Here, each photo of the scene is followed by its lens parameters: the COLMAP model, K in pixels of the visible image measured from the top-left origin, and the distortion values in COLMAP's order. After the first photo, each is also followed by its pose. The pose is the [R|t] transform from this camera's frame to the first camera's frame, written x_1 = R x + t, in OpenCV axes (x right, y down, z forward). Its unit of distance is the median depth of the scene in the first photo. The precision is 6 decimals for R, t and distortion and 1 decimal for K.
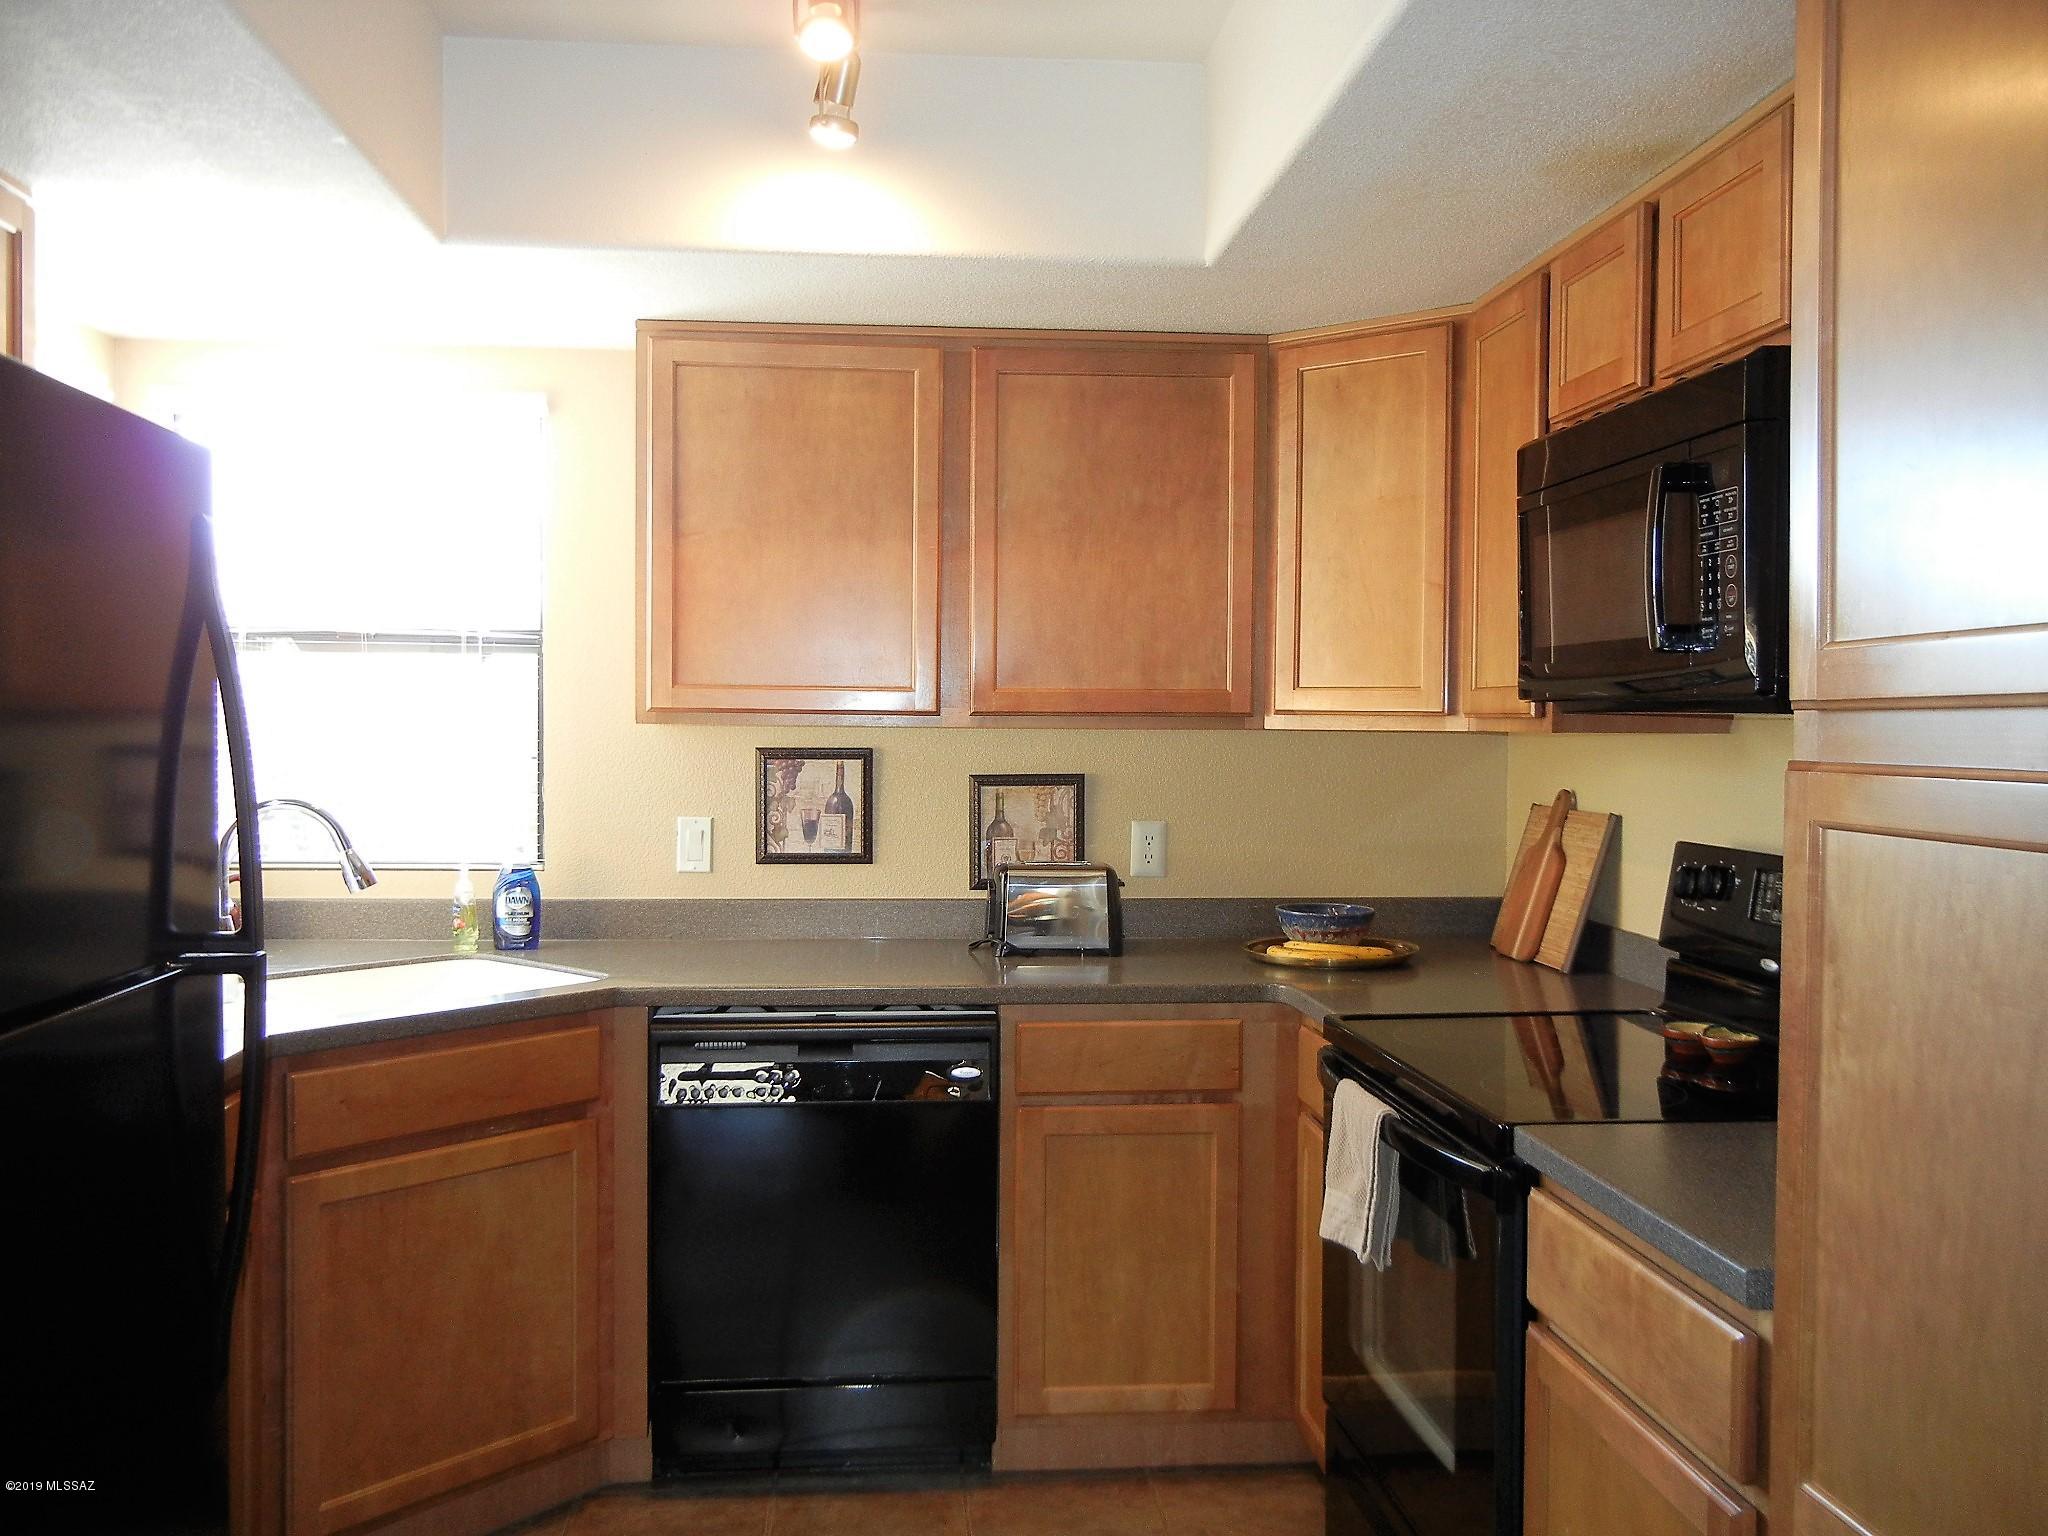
lens RADIAL K [[1769.8, 0, 1029.0], [0, 1769.8, 761.7], [0, 0, 1]] dist [-0.000743, -0.014519]
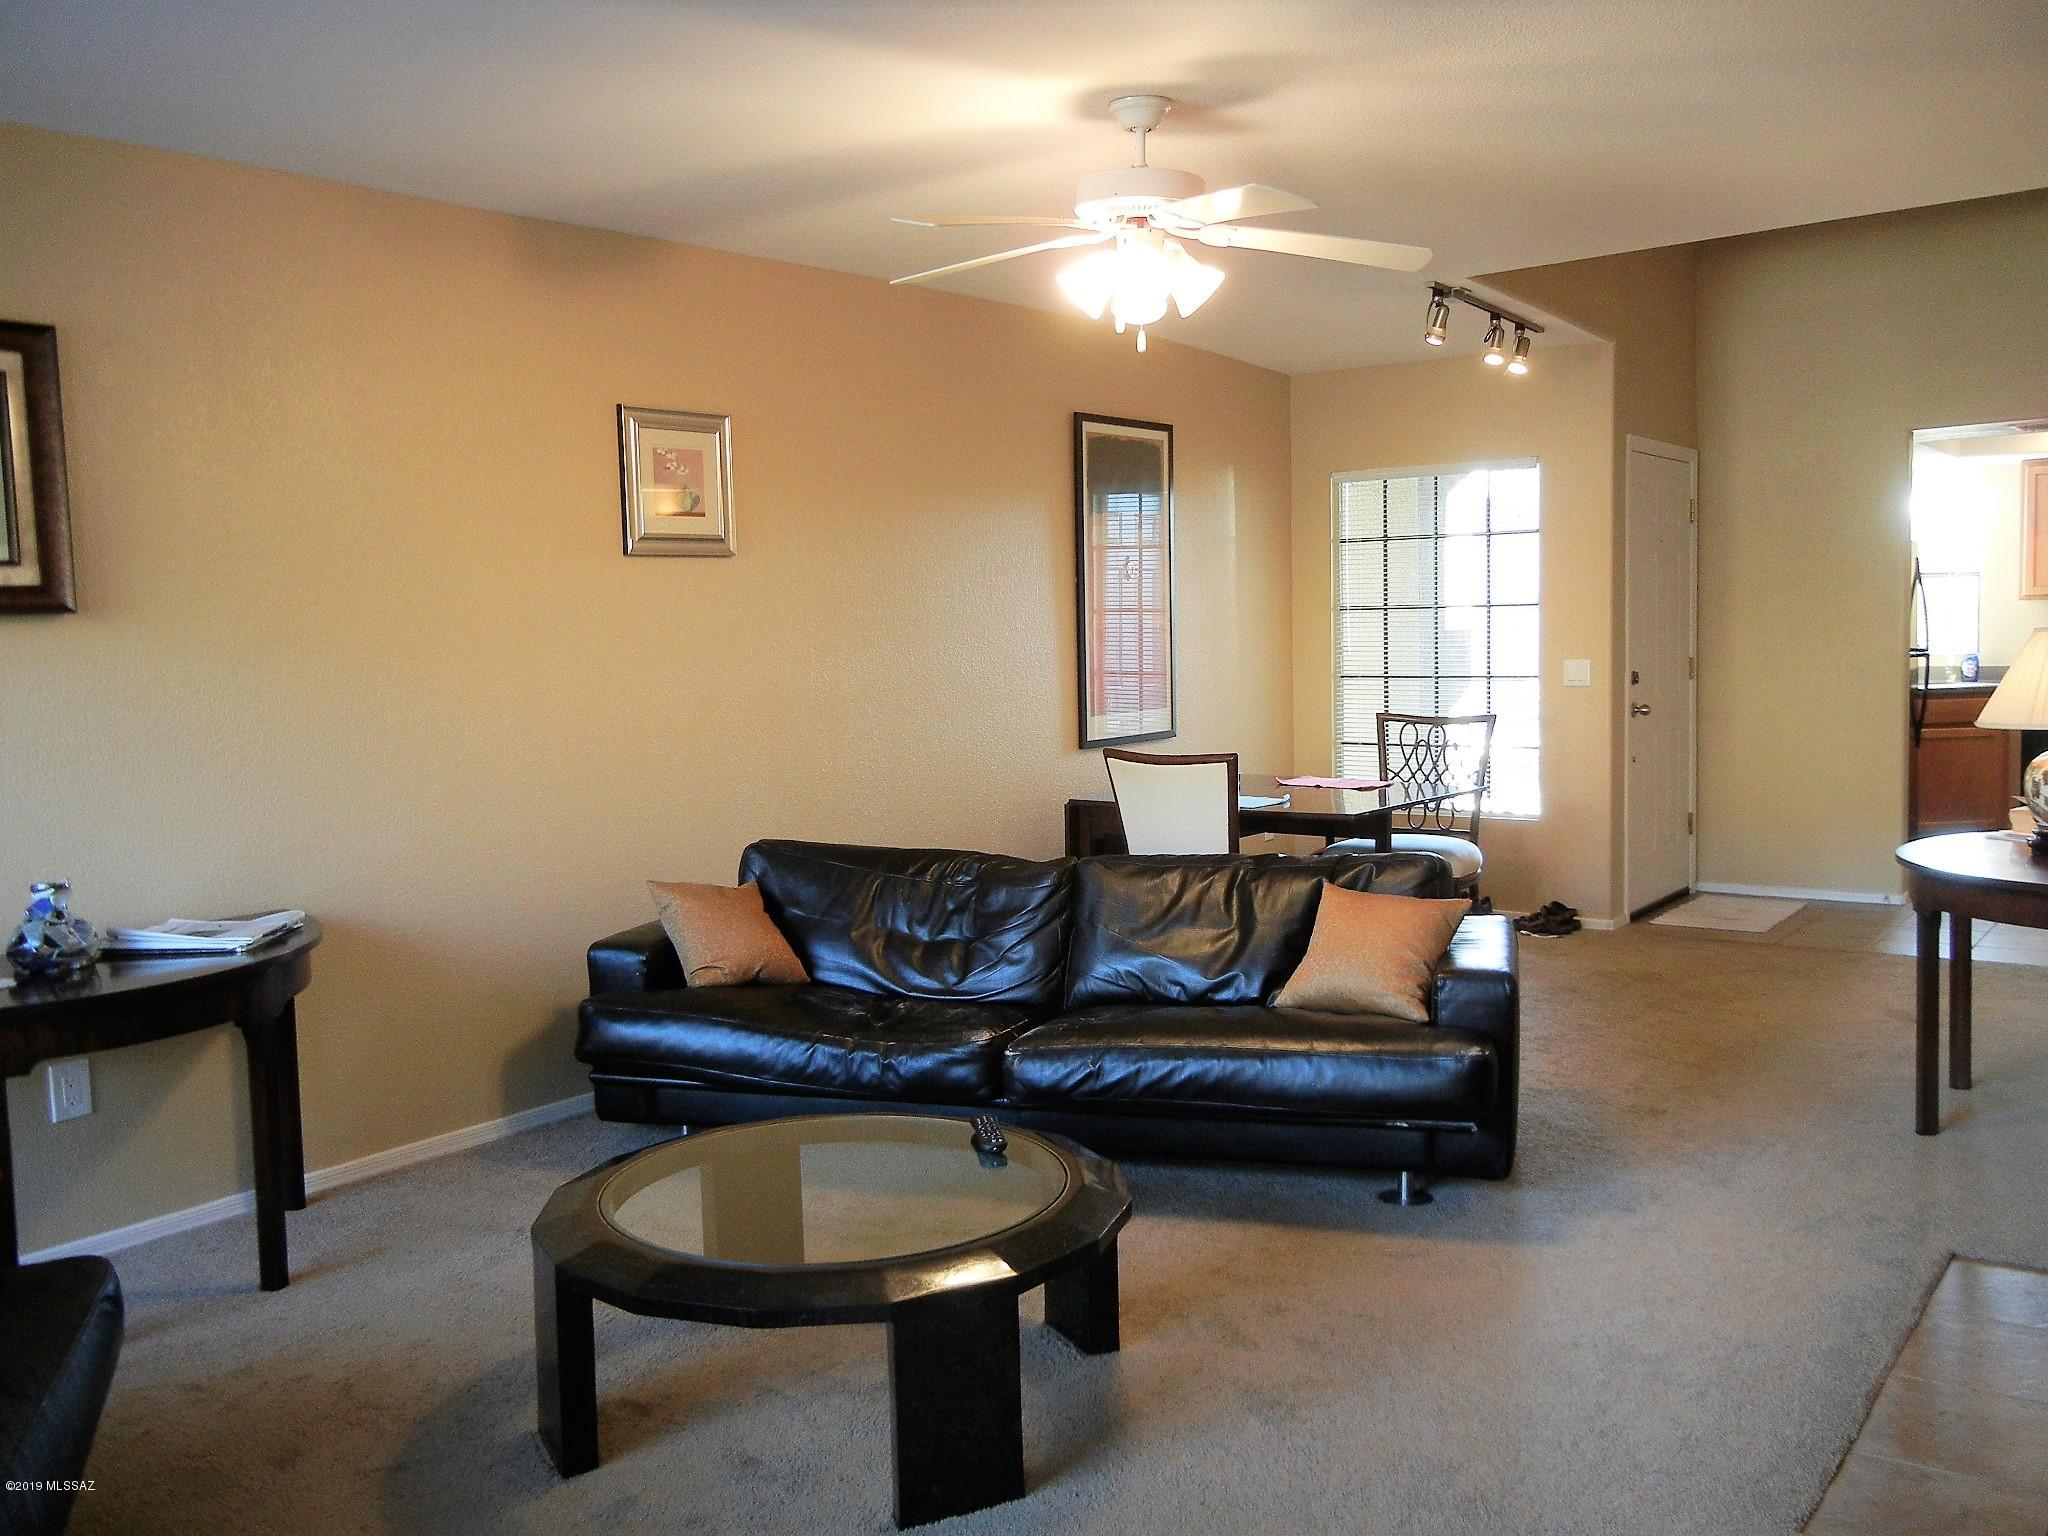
lens RADIAL K [[1769.8, 0, 1025.4], [0, 1769.8, 769.3], [0, 0, 1]] dist [-0.000743, -0.014519]
pose [[0.755652, 0.026088, -0.654453, 0.434258], [0.014930, 0.998261, 0.057031, 0.062003], [0.654803, -0.052867, 0.753948, -2.184006]]
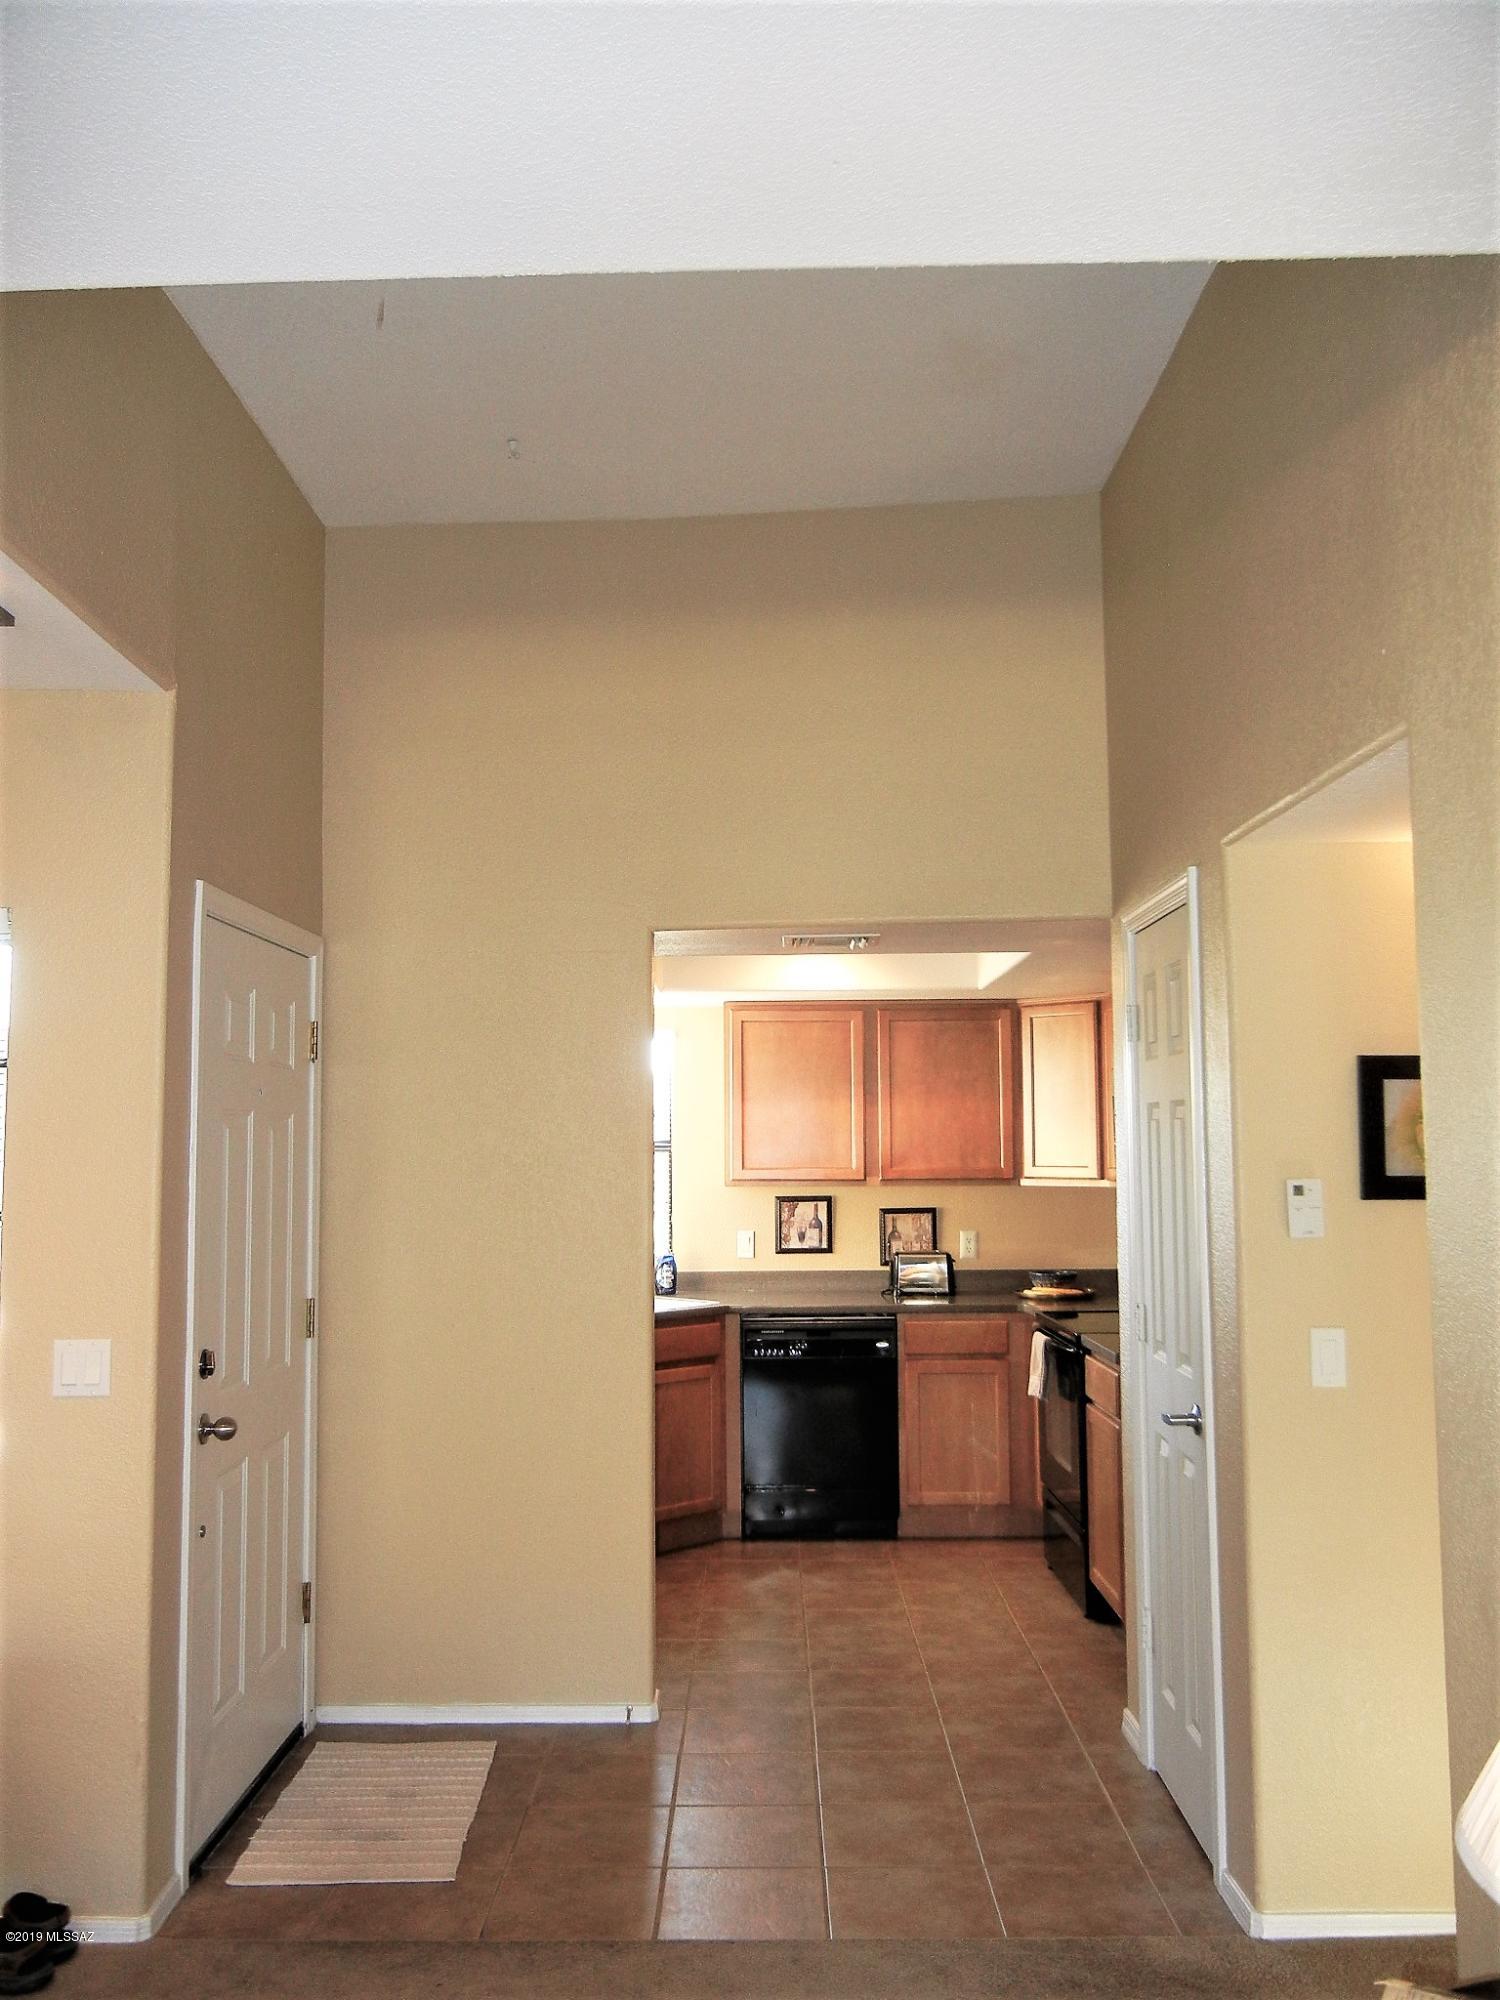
lens RADIAL K [[1728.3, 0, 752.9], [0, 1728.3, 1003.1], [0, 0, 1]] dist [-0.000743, -0.014519]
pose [[0.995666, -0.021669, -0.090438, 0.006998], [0.011998, 0.994278, -0.106146, -0.019840], [0.092221, 0.104601, 0.990229, -1.083665]]
